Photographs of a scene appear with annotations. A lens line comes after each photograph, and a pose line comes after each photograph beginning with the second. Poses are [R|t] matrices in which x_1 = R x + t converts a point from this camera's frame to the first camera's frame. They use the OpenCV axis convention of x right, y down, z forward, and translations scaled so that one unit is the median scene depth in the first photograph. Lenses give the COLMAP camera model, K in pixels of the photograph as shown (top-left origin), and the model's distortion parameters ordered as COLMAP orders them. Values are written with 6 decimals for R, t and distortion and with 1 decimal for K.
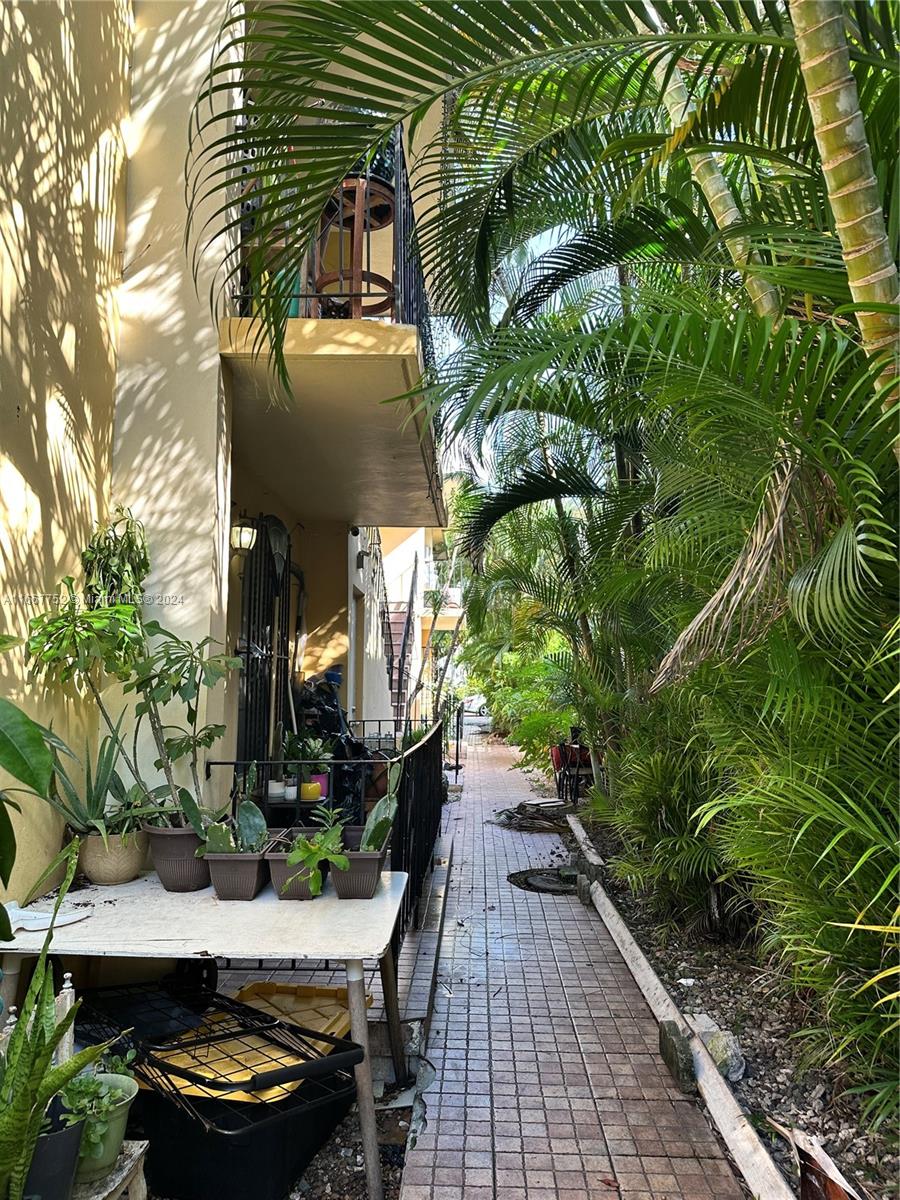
lens RADIAL K [[838.1, 0, 450.0], [0, 838.1, 600.0], [0, 0, 1]] dist [0.002503, 0.000085]
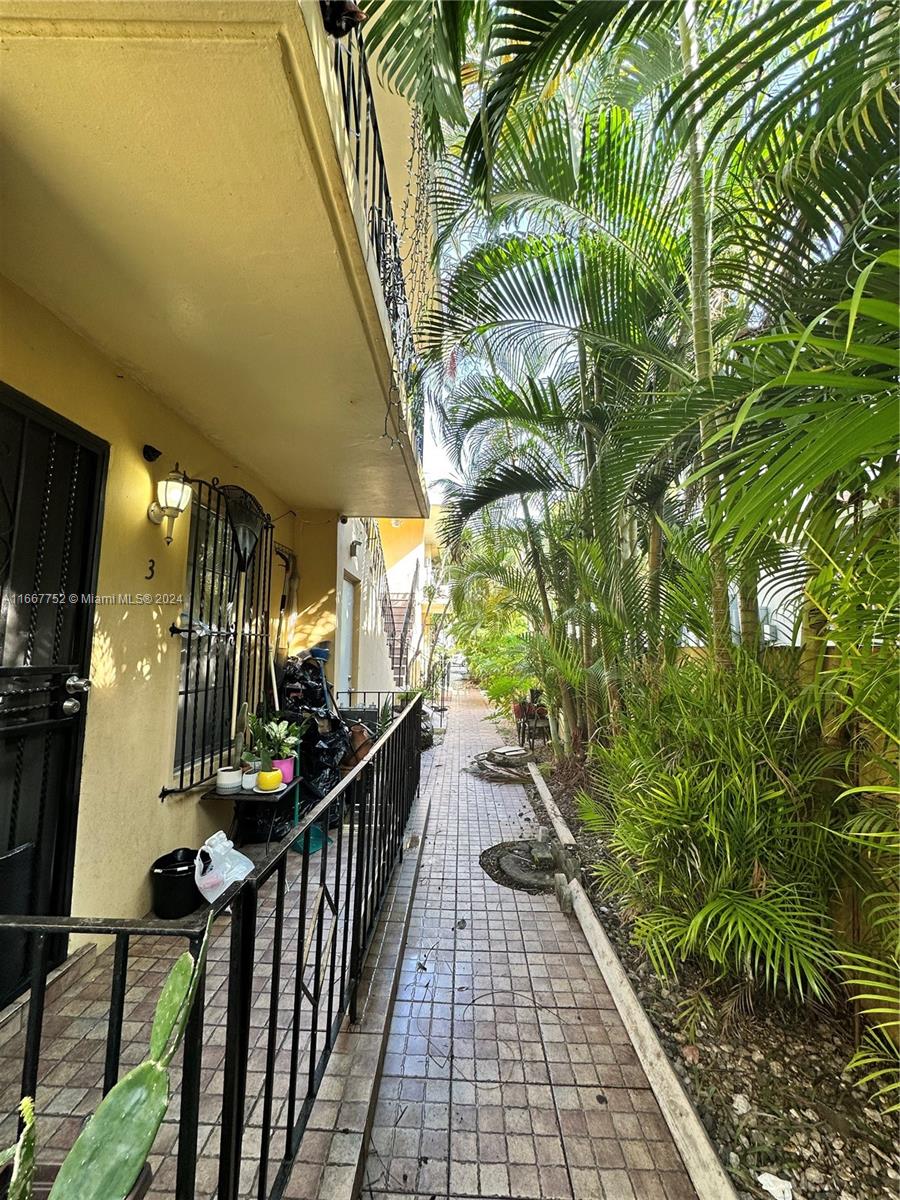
lens RADIAL K [[481.3, 0, 428.7], [0, 481.3, 601.8], [0, 0, 1]] dist [-0.000323, 0.000036]
pose [[0.999259, 0.010059, -0.037152, 0.019892], [-0.009692, 0.999903, 0.010020, 0.015743], [0.037250, -0.009653, 0.999259, 0.327651]]
